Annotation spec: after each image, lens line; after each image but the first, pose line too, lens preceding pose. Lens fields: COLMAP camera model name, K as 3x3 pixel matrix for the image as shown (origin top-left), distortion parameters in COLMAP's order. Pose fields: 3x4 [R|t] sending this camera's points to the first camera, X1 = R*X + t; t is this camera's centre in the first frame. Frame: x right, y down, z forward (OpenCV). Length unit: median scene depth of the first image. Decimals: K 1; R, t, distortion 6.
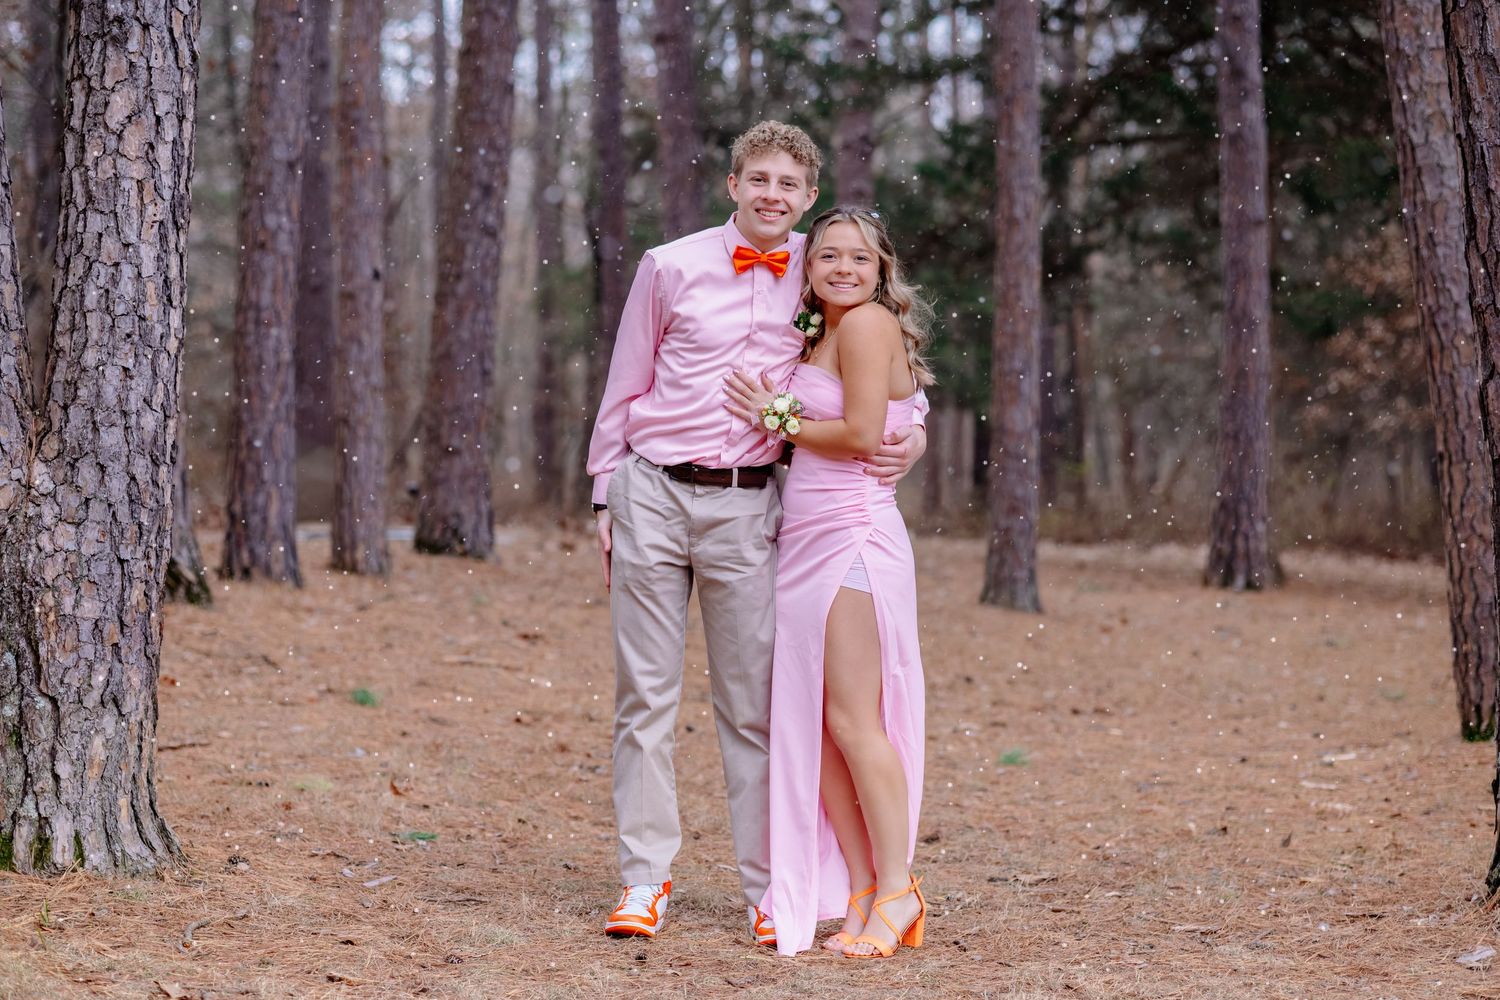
lens RADIAL K [[3786.7, 0, 671.1], [0, 3786.7, 524.8], [0, 0, 1]] dist [-0.149474, 2.212718]
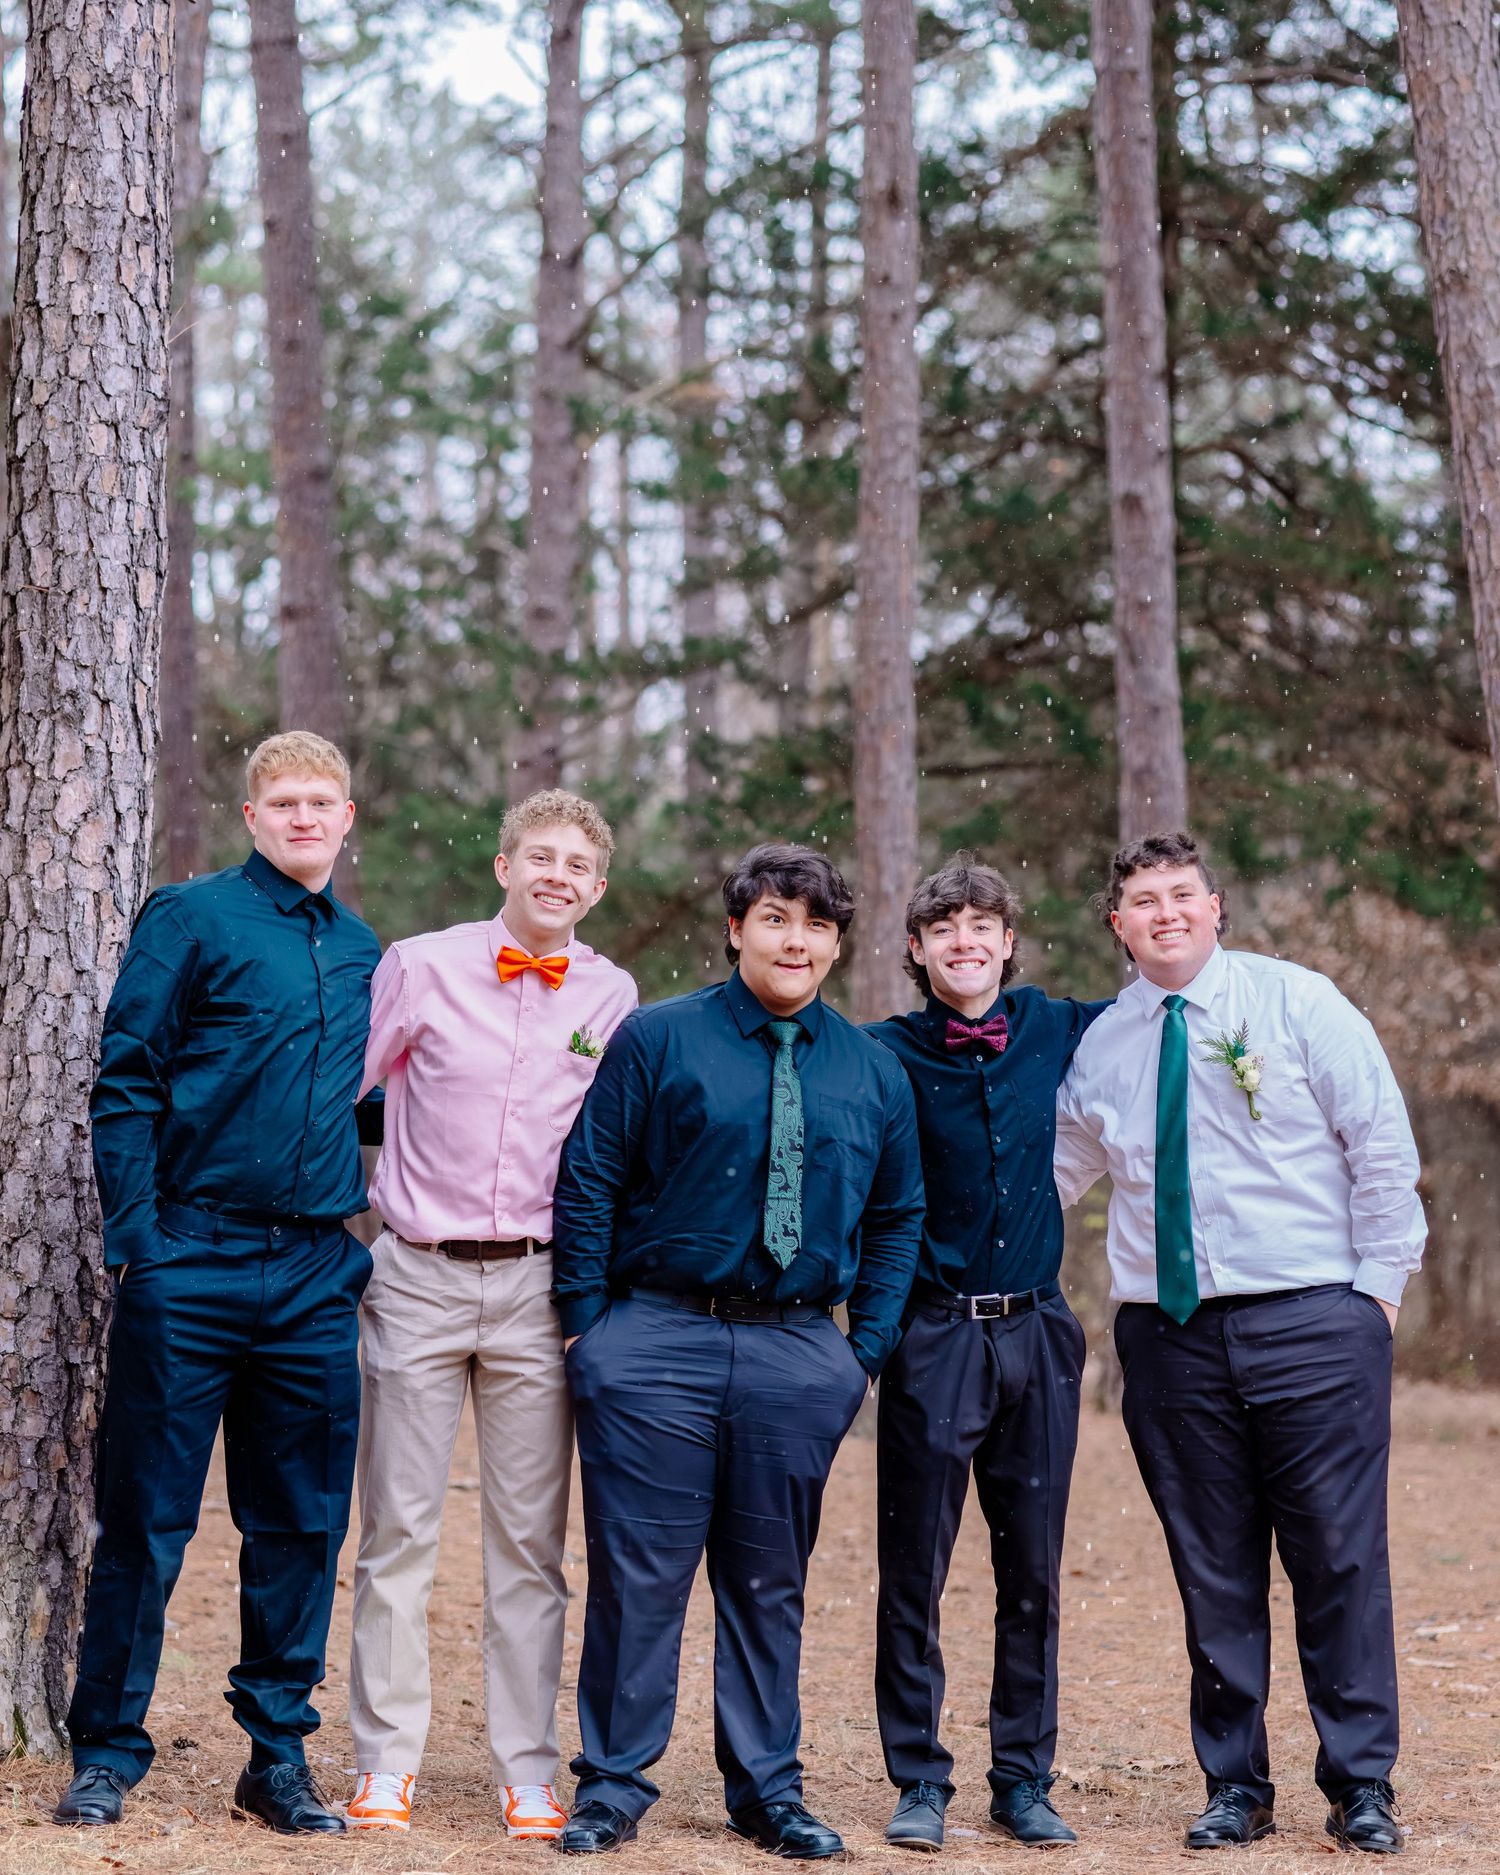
lens RADIAL K [[5953.1, 0, 750.1], [0, 5953.1, 1037.7], [0, 0, 1]] dist [0.062315, 0.166110]
pose [[0.993361, 0.007843, 0.114768, -0.100036], [-0.002385, 0.998863, -0.047621, -0.000071], [-0.115011, 0.047032, 0.992250, -0.183731]]
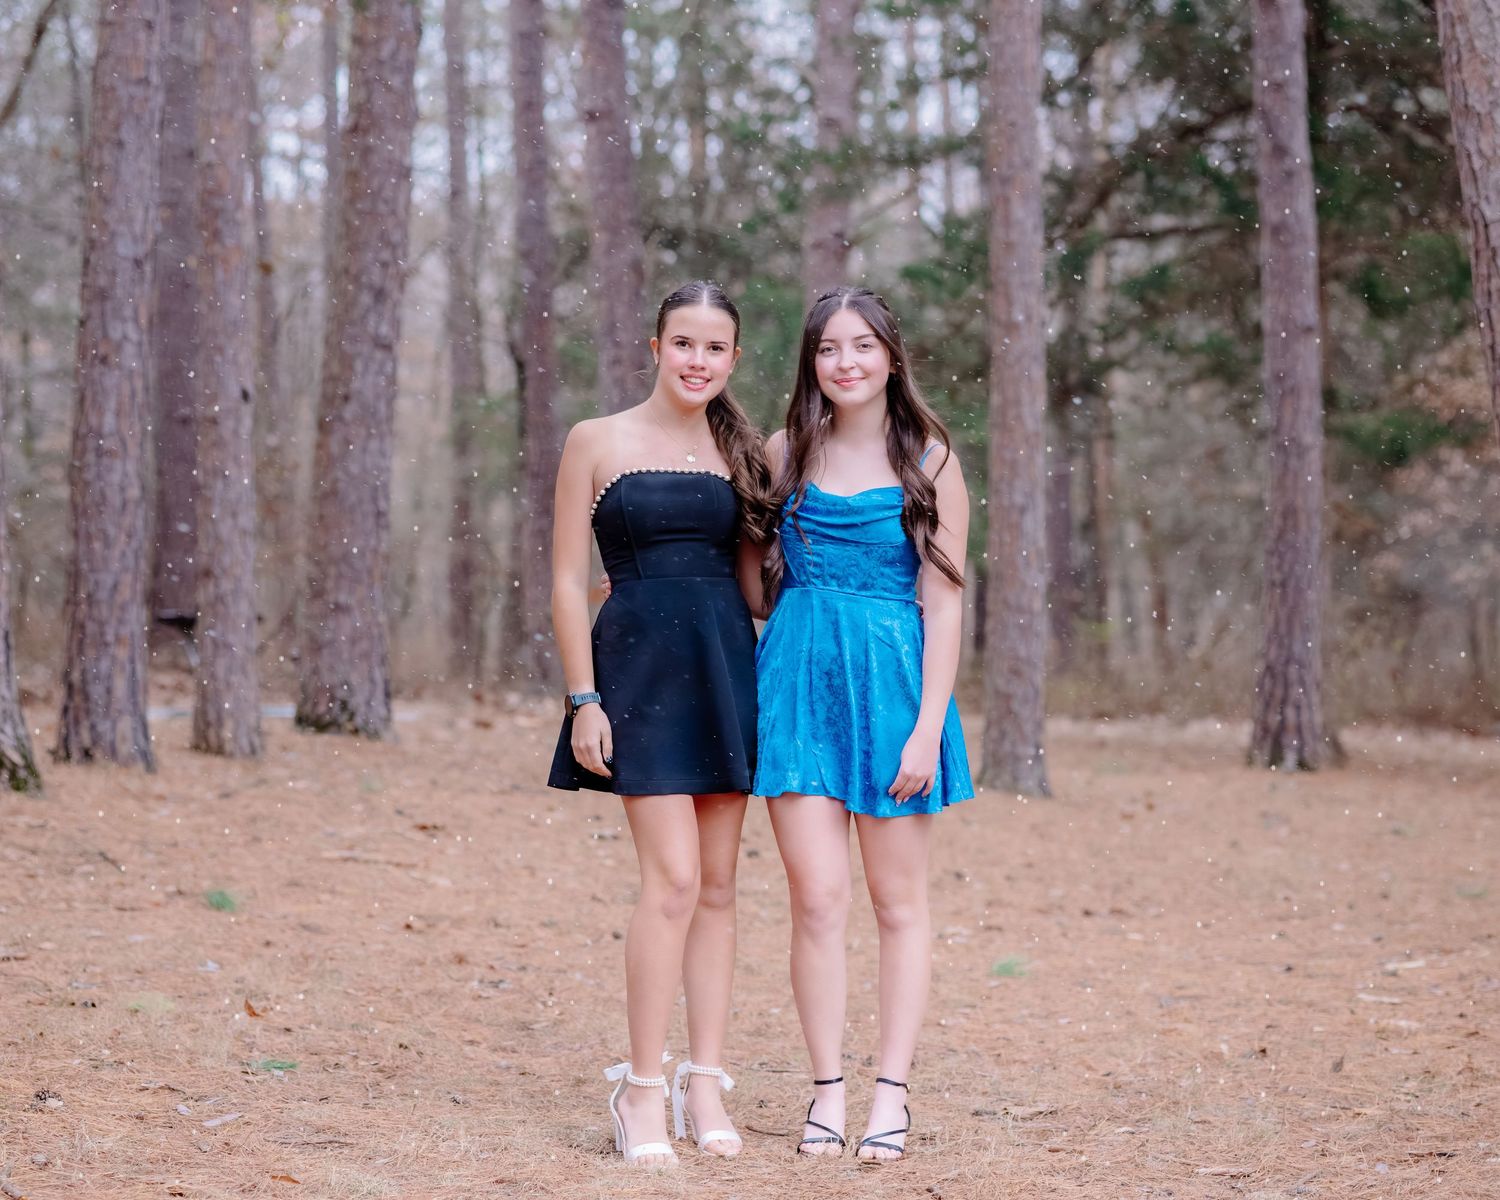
lens RADIAL K [[4497.7, 0, 651.4], [0, 4497.7, 599.6], [0, 0, 1]] dist [-0.073856, 1.060907]
pose [[0.999956, -0.006440, 0.006819, 0.006627], [0.006599, 0.999700, -0.023590, 0.004094], [-0.006665, 0.023634, 0.999698, 0.021664]]
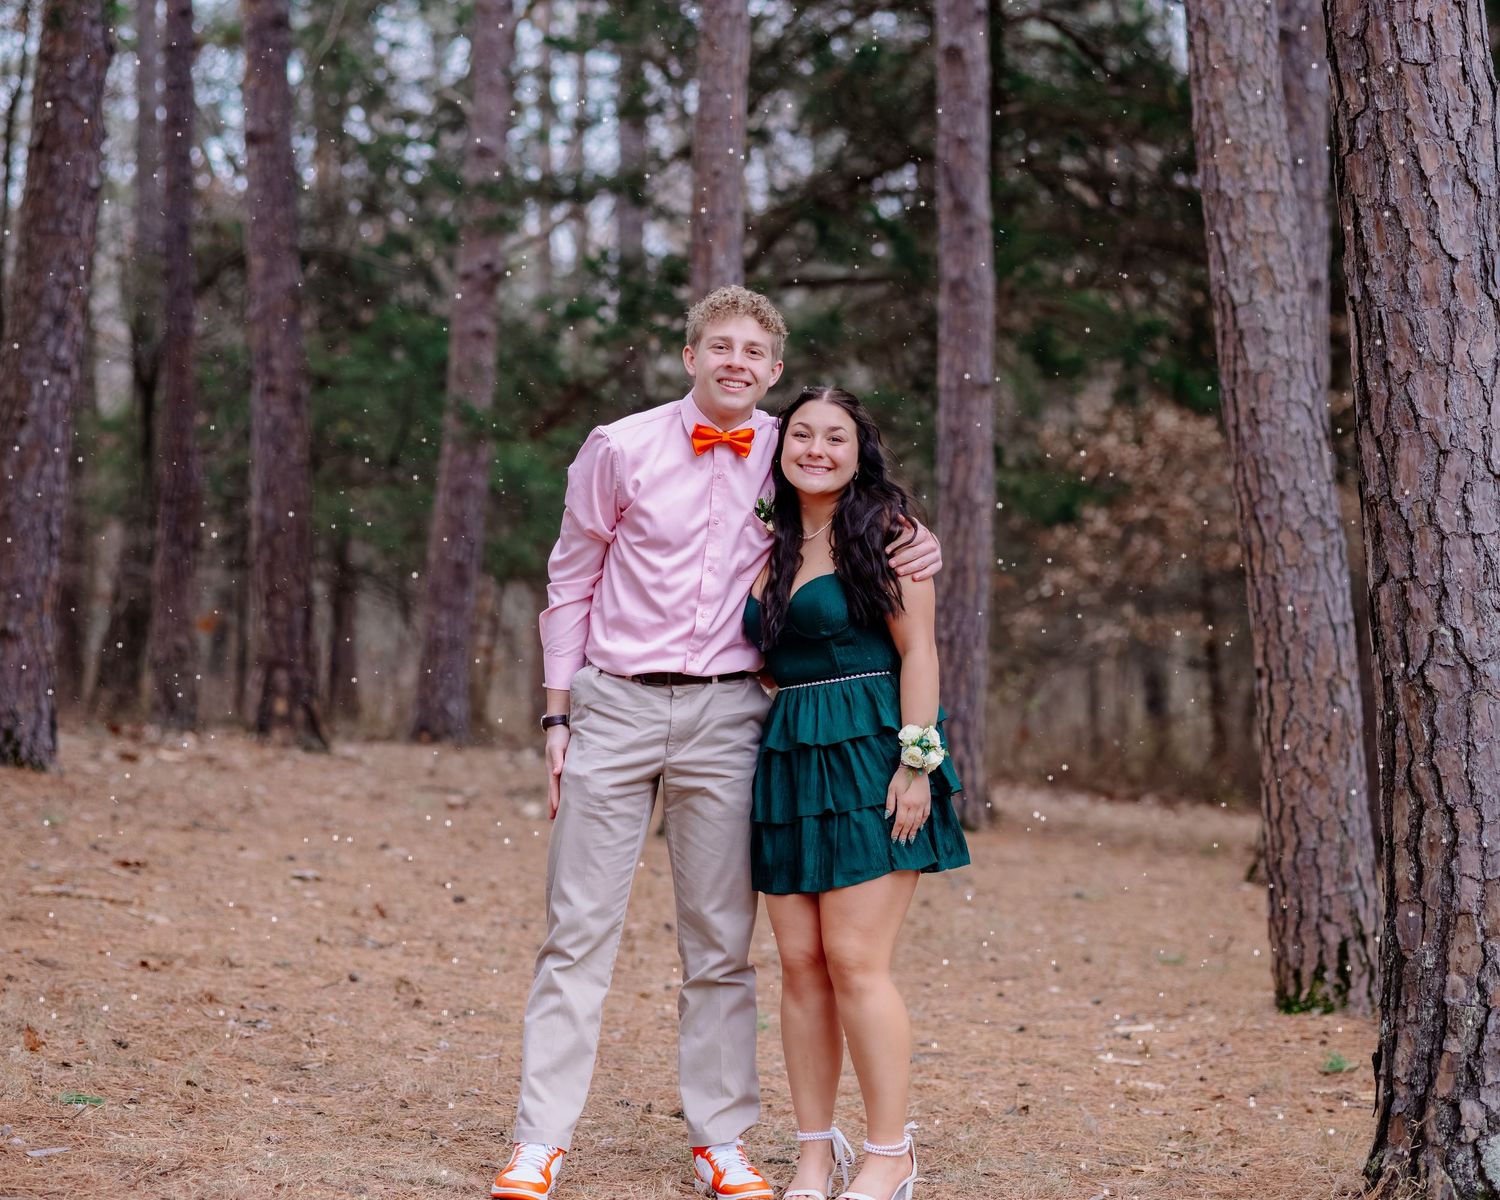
lens RADIAL K [[4676.4, 0, 687.7], [0, 4676.4, 592.6], [0, 0, 1]] dist [0.046828, 0.366145]
pose [[0.993818, 0.028252, 0.107365, -0.036314], [-0.024798, 0.999135, -0.033373, 0.002053], [-0.108215, 0.030504, 0.993659, -0.026334]]
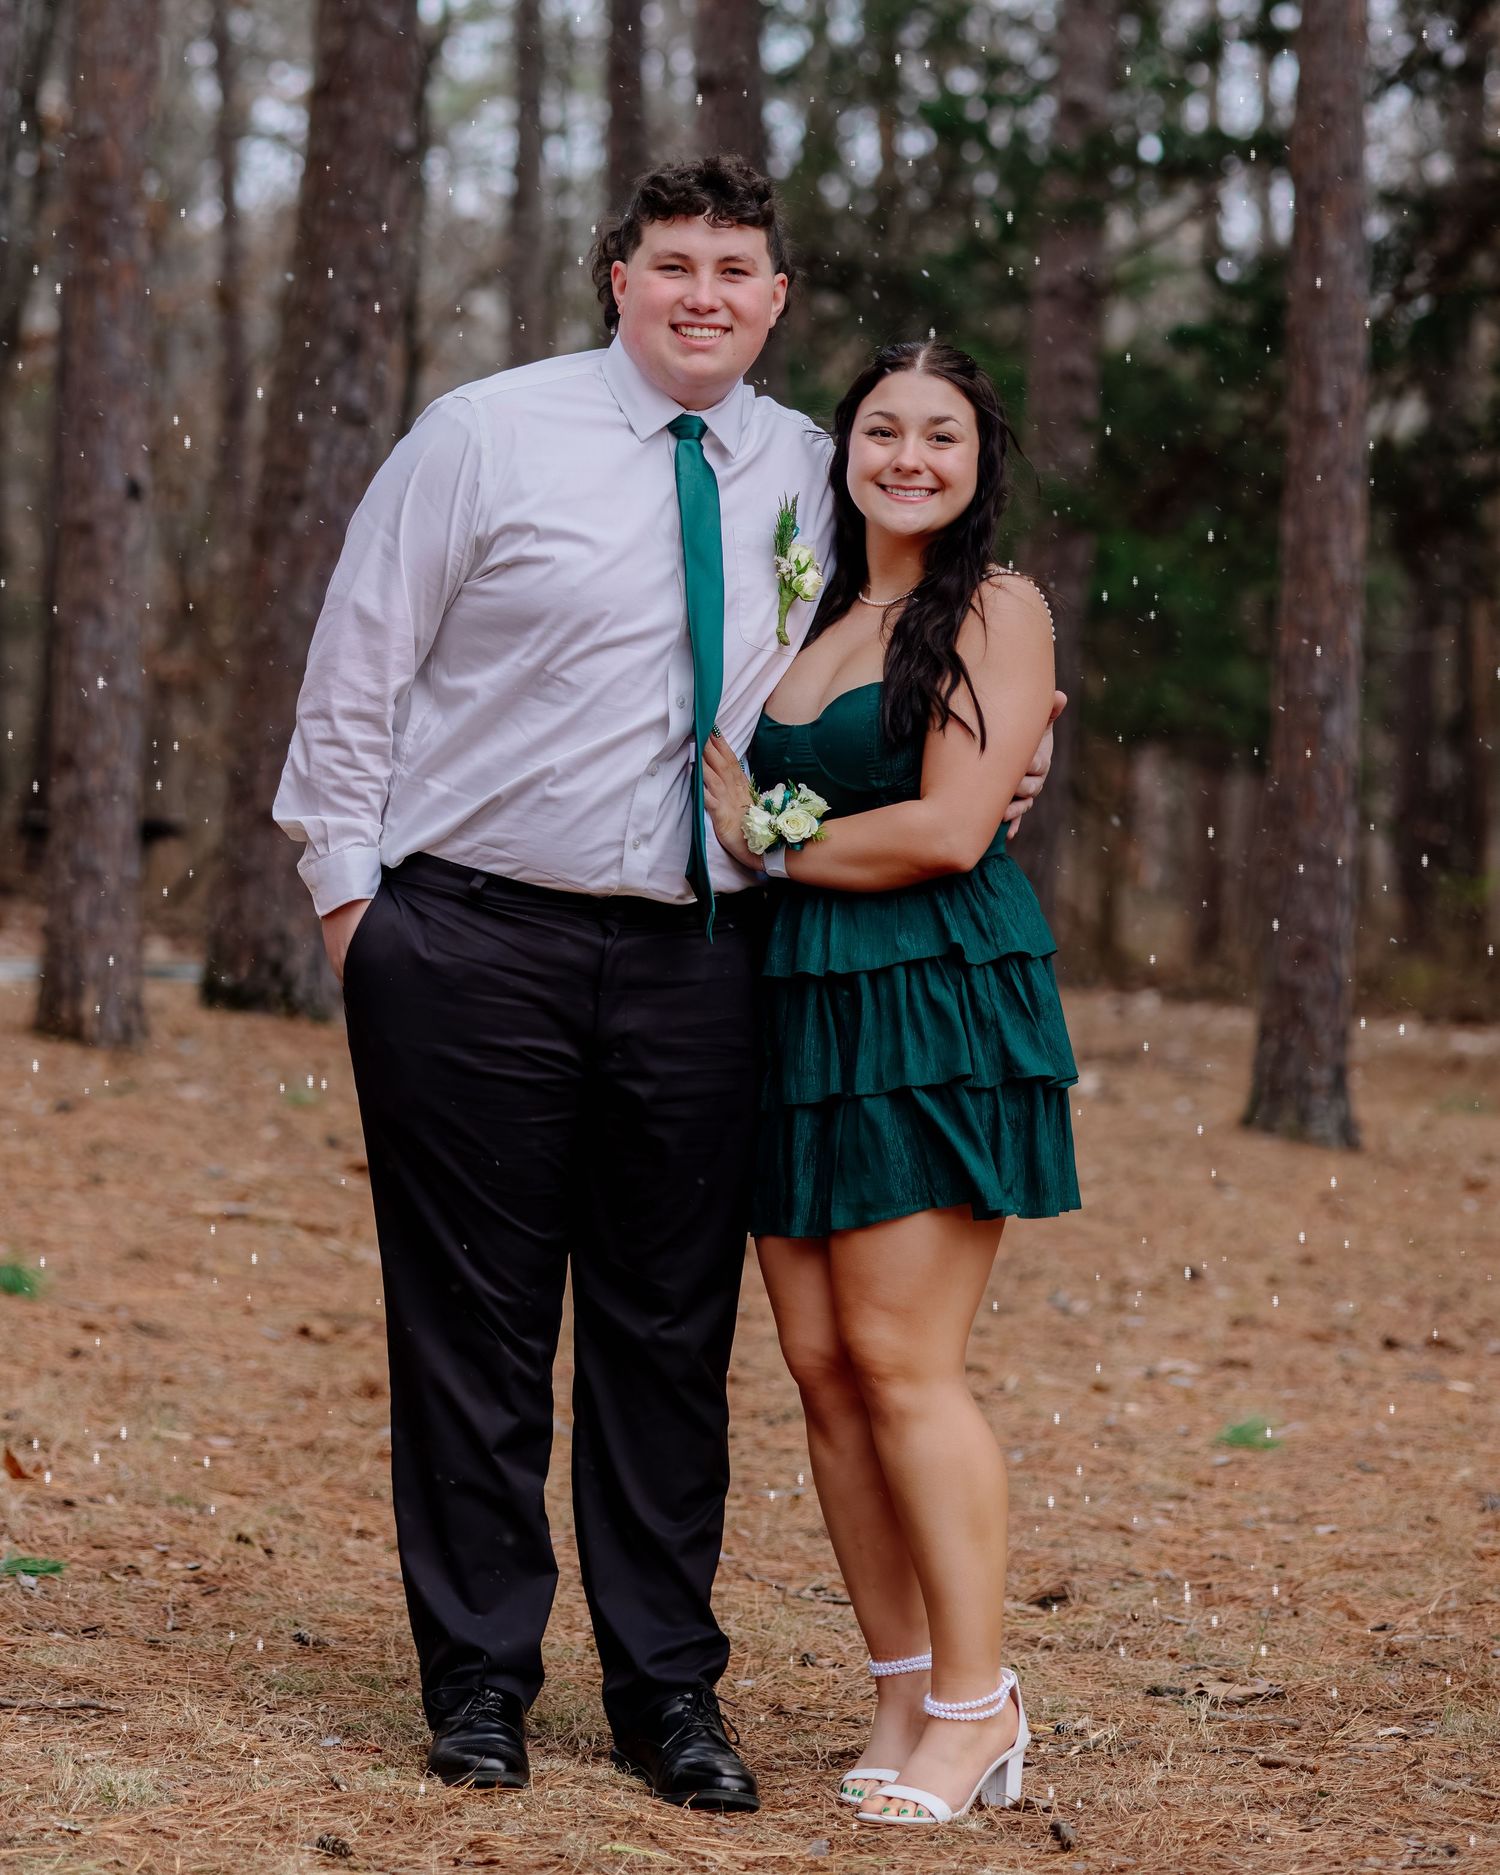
lens RADIAL K [[6651.1, 0, 624.1], [0, 6651.1, 449.1], [0, 0, 1]] dist [0.092771, 0.239933]
pose [[0.999397, 0.024533, -0.024576, 0.024372], [-0.026374, 0.996631, -0.077654, 0.000558], [0.022588, 0.078256, 0.996677, 0.079539]]
